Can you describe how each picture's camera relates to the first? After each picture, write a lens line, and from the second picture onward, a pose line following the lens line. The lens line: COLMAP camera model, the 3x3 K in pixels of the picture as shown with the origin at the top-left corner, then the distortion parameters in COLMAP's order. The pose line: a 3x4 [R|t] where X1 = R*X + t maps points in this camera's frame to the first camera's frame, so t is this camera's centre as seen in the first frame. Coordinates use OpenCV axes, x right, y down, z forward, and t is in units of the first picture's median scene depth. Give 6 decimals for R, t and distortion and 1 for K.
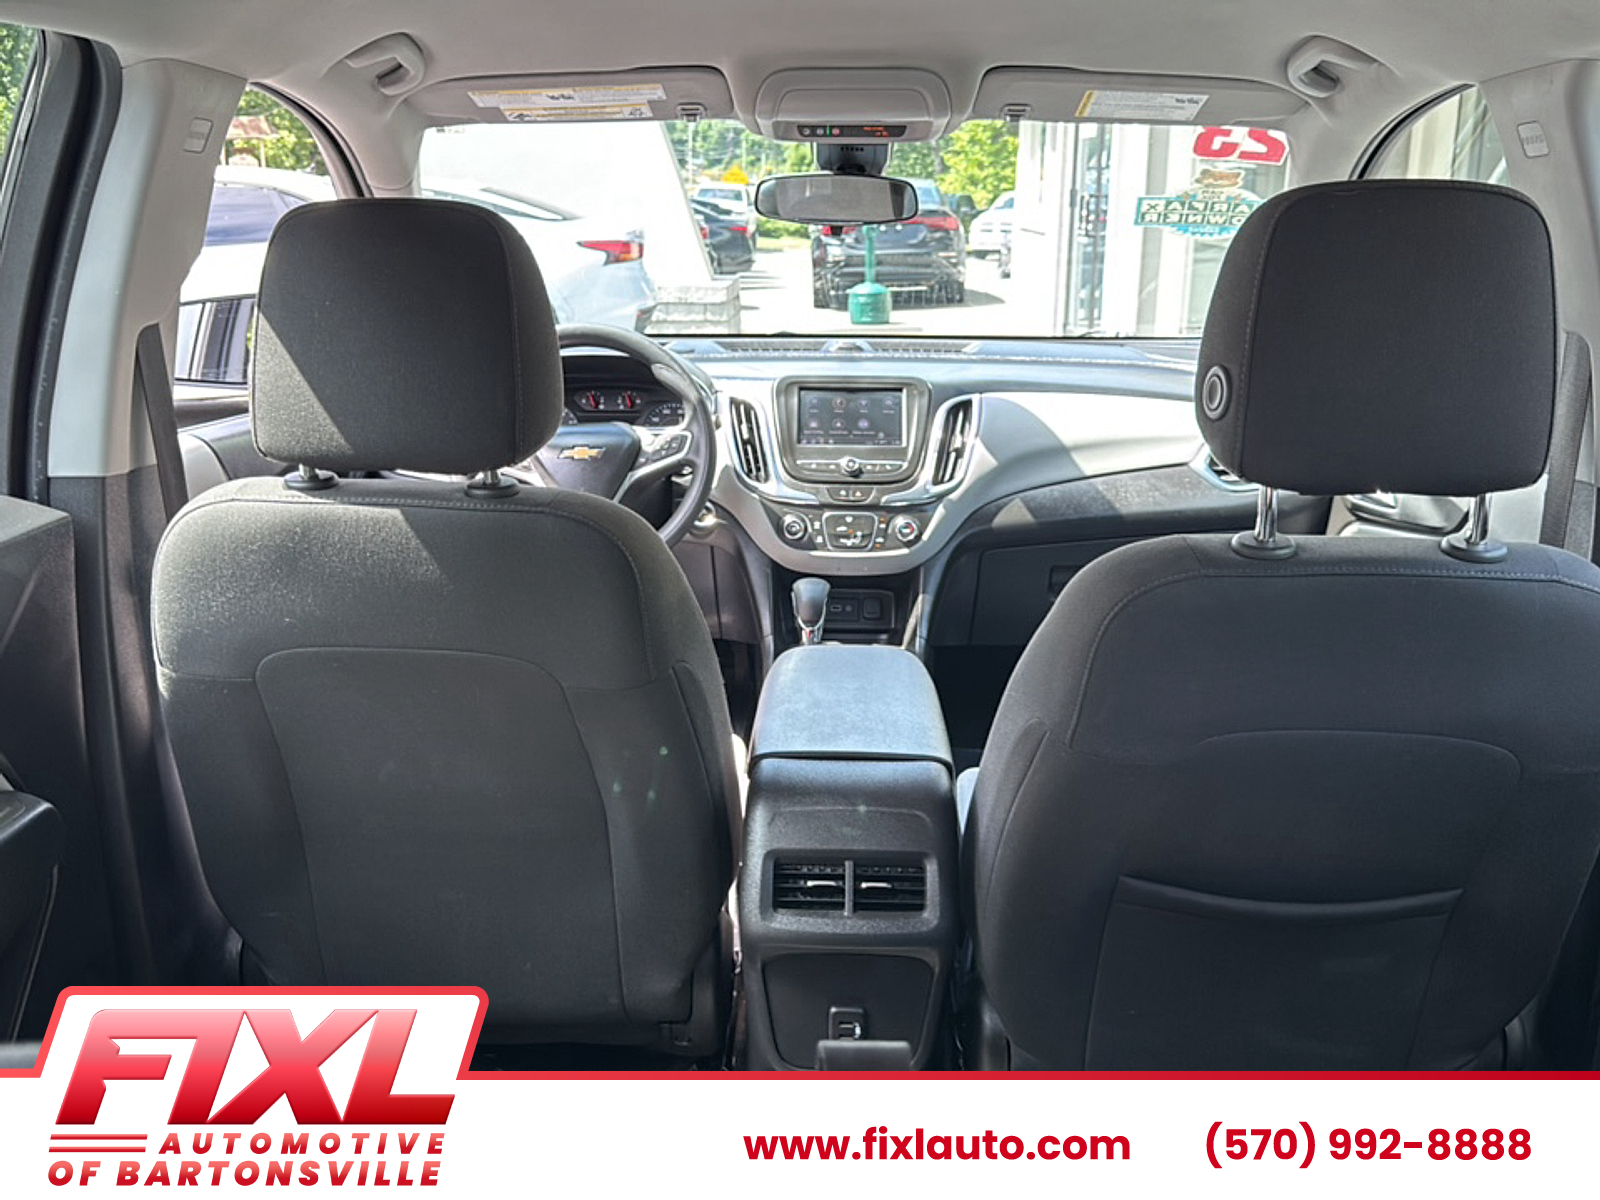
lens RADIAL K [[1459.2, 0, 794.6], [0, 1459.2, 589.7], [0, 0, 1]] dist [0.110038, -0.278967]
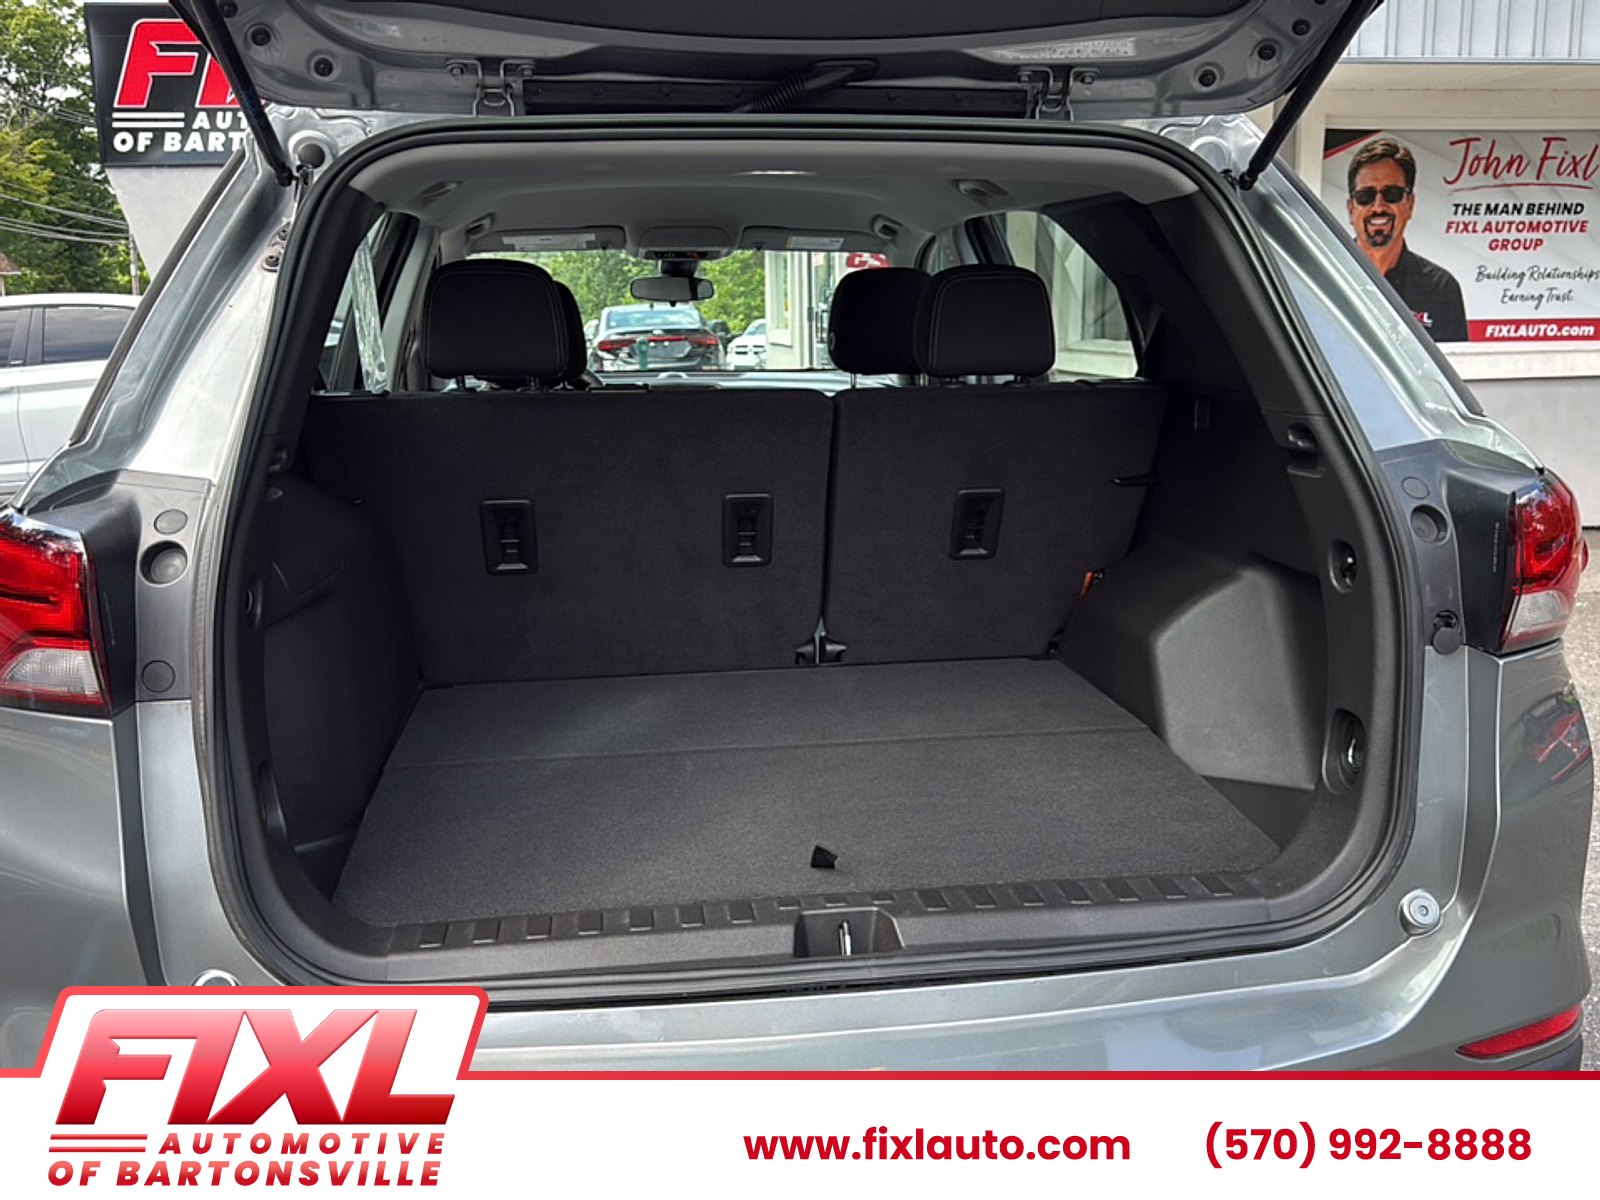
lens RADIAL K [[1459.2, 0, 796.4], [0, 1459.2, 612.2], [0, 0, 1]] dist [0.110038, -0.278967]
pose [[0.986516, -0.043362, 0.157815, -0.033098], [0.054084, 0.996465, -0.064290, 0.074340], [-0.154469, 0.071958, 0.985374, -0.230321]]
